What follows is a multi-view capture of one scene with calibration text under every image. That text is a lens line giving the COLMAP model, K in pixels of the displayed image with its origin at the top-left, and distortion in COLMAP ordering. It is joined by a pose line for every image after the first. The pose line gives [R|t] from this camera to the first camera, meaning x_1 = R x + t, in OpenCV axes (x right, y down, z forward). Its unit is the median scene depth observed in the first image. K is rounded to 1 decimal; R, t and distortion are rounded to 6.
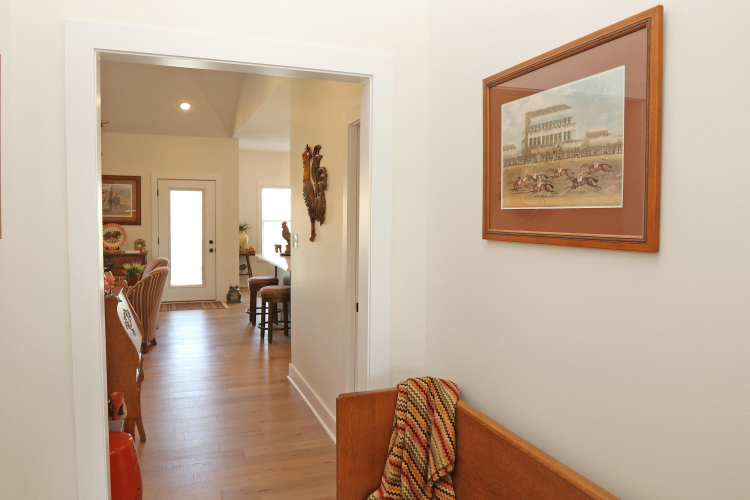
lens RADIAL K [[561.7, 0, 375.0], [0, 561.7, 250.0], [0, 0, 1]] dist [-0.101941, 0.080818]
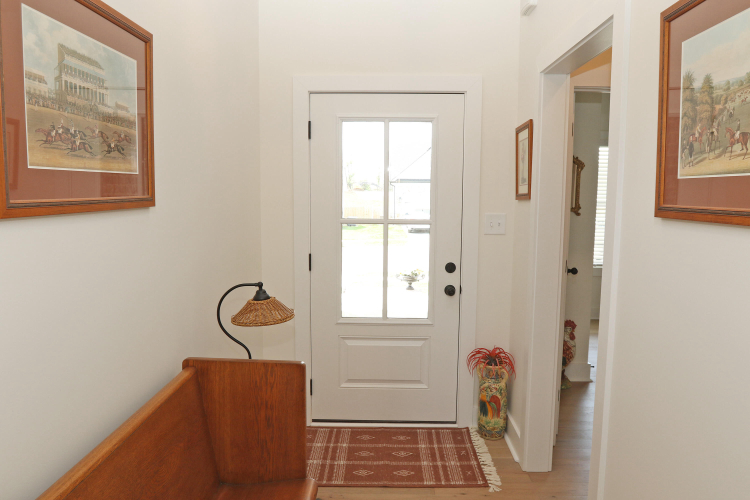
lens RADIAL K [[561.7, 0, 375.0], [0, 561.7, 250.0], [0, 0, 1]] dist [-0.101941, 0.080818]
pose [[-0.926303, -0.056445, 0.372529, -0.428551], [0.006286, 0.986262, 0.165067, -0.088957], [-0.376728, 0.155244, -0.913223, 1.581999]]
